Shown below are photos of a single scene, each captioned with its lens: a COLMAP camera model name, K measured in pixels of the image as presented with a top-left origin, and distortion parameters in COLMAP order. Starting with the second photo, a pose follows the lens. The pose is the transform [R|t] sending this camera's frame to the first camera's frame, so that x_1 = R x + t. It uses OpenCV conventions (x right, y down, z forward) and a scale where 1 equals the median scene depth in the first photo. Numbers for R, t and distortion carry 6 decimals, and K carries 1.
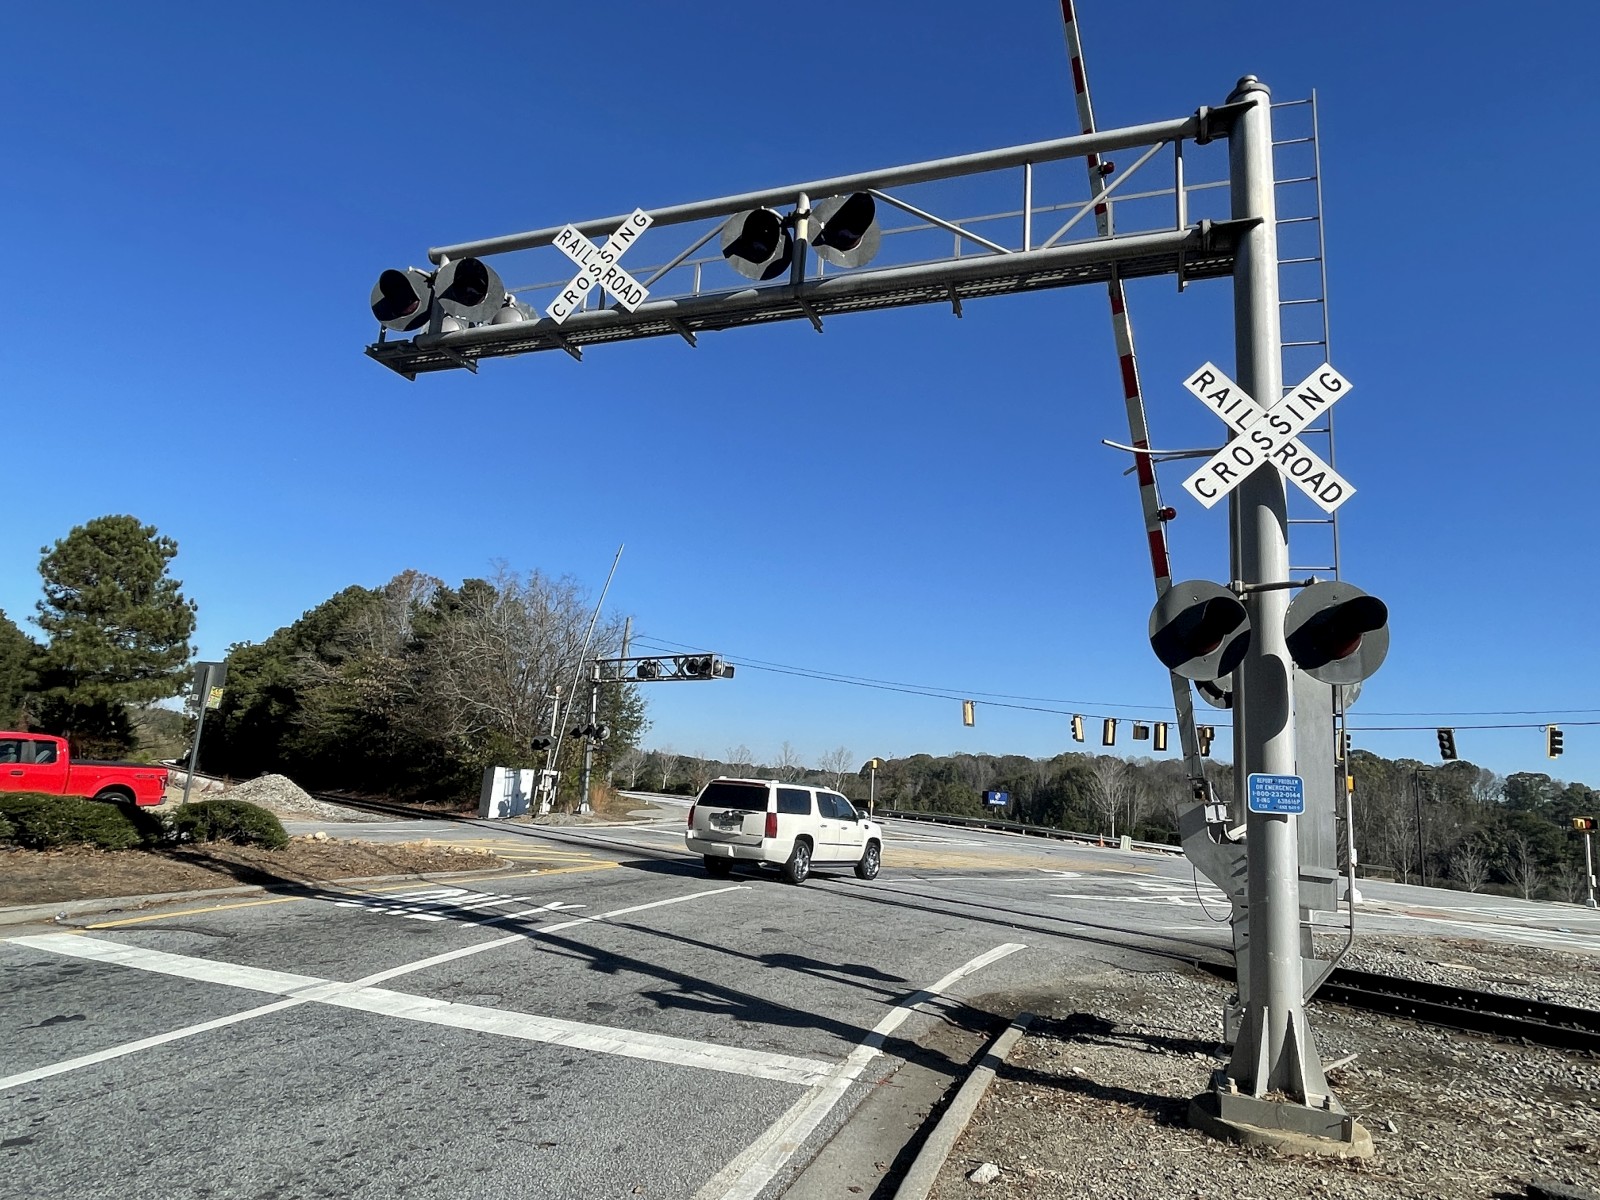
lens RADIAL K [[939.8, 0, 800.0], [0, 939.8, 600.0], [0, 0, 1]] dist [-0.007250, -0.003101]
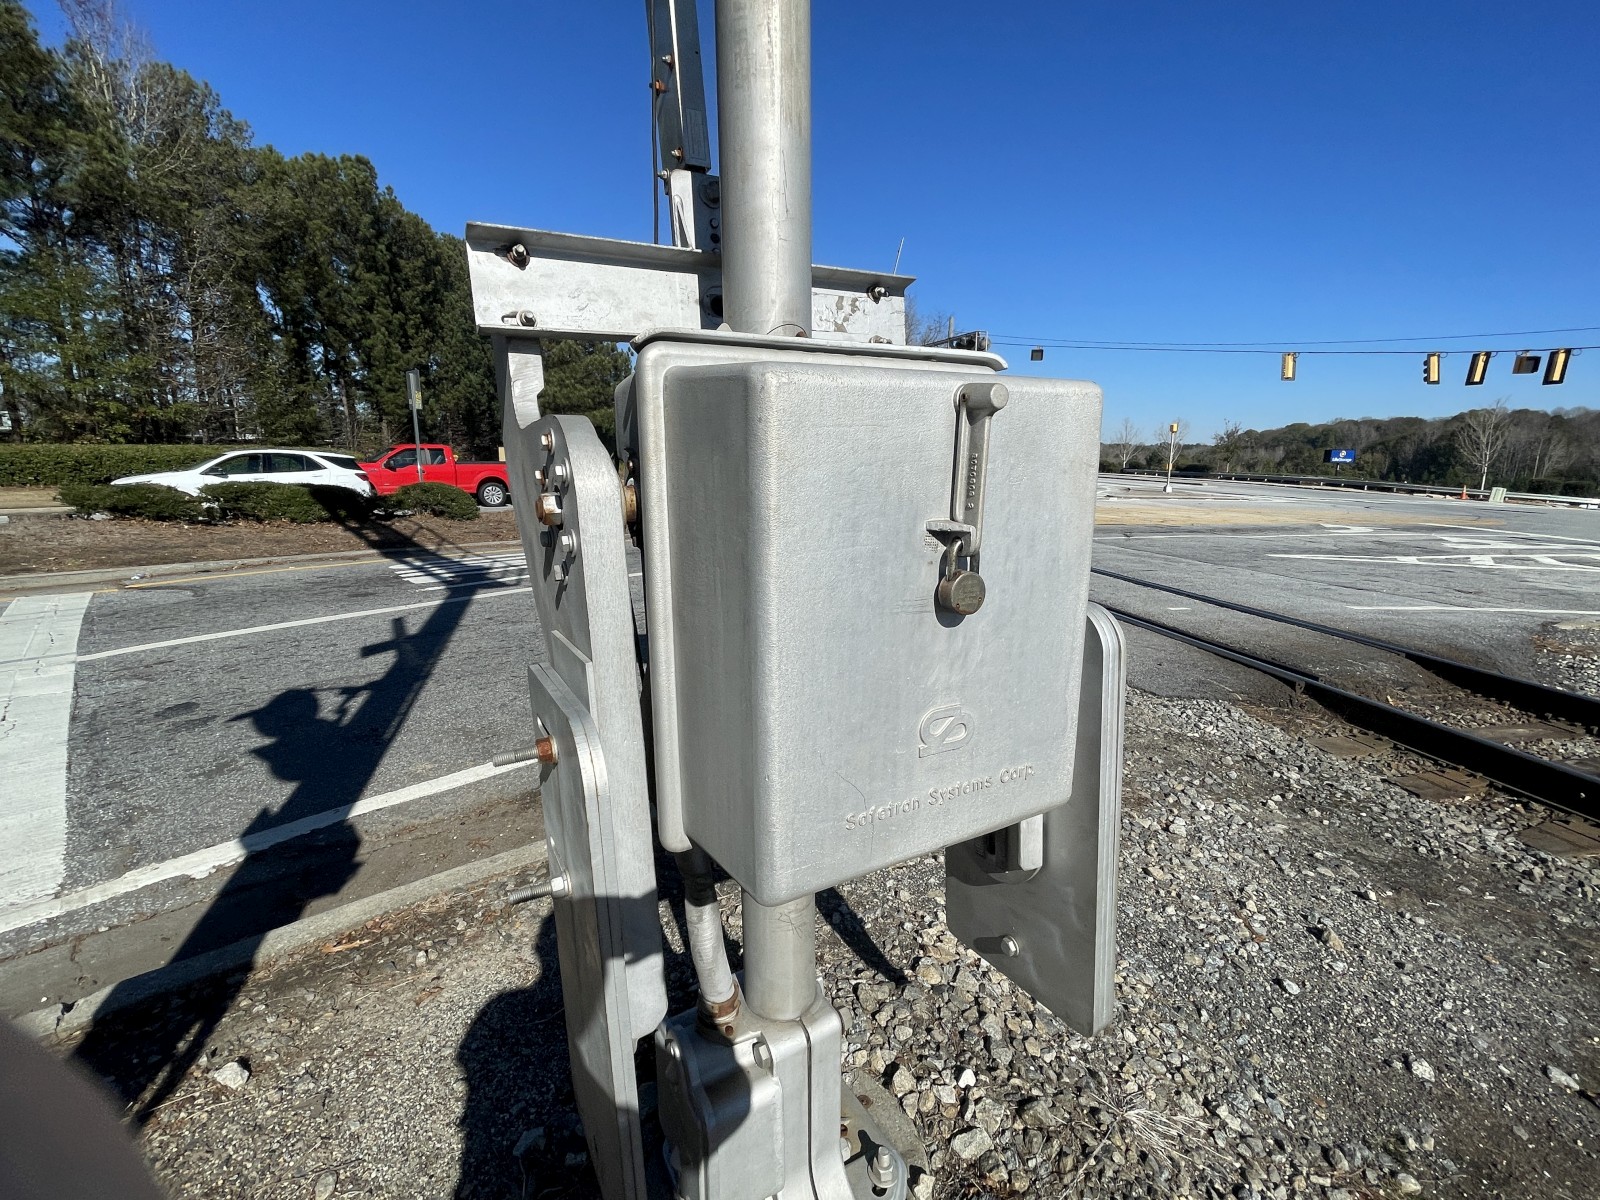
lens RADIAL K [[706.2, 0, 800.0], [0, 706.2, 600.0], [0, 0, 1]] dist [0.001230, 0.000187]
pose [[0.890825, 0.034111, -0.453065, 0.398329], [0.136674, 0.930874, 0.338814, 0.174419], [0.433304, -0.363746, 0.824583, 0.611466]]
